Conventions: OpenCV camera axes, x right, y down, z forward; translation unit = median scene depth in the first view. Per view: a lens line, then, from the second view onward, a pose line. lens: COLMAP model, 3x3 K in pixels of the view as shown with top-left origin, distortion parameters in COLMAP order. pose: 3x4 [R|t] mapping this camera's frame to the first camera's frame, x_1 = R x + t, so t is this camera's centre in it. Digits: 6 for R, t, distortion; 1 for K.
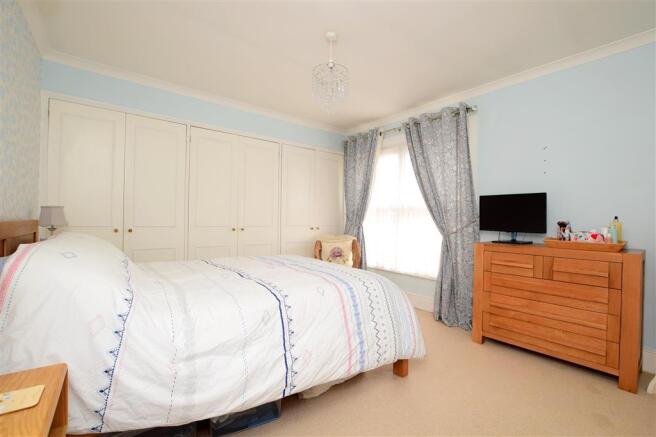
lens RADIAL K [[294.5, 0, 332.1], [0, 294.5, 218.6], [0, 0, 1]] dist [-0.027344, 0.000525]
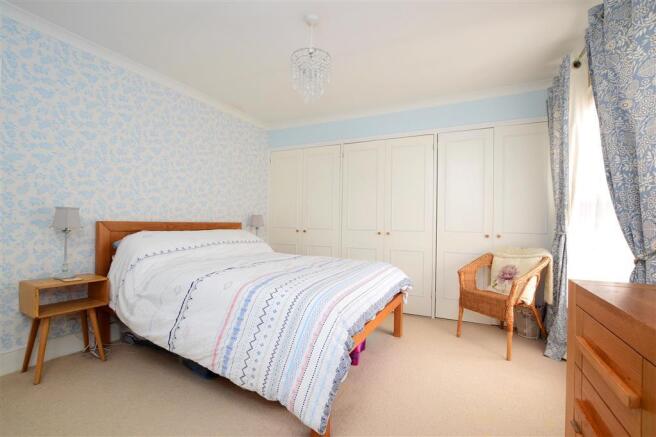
lens RADIAL K [[294.5, 0, 330.5], [0, 294.5, 216.5], [0, 0, 1]] dist [-0.027344, 0.000525]
pose [[0.403312, -0.024444, -0.914736, 0.583086], [-0.005319, 0.999564, -0.029057, 0.010752], [0.915047, 0.016585, 0.403006, 0.477046]]
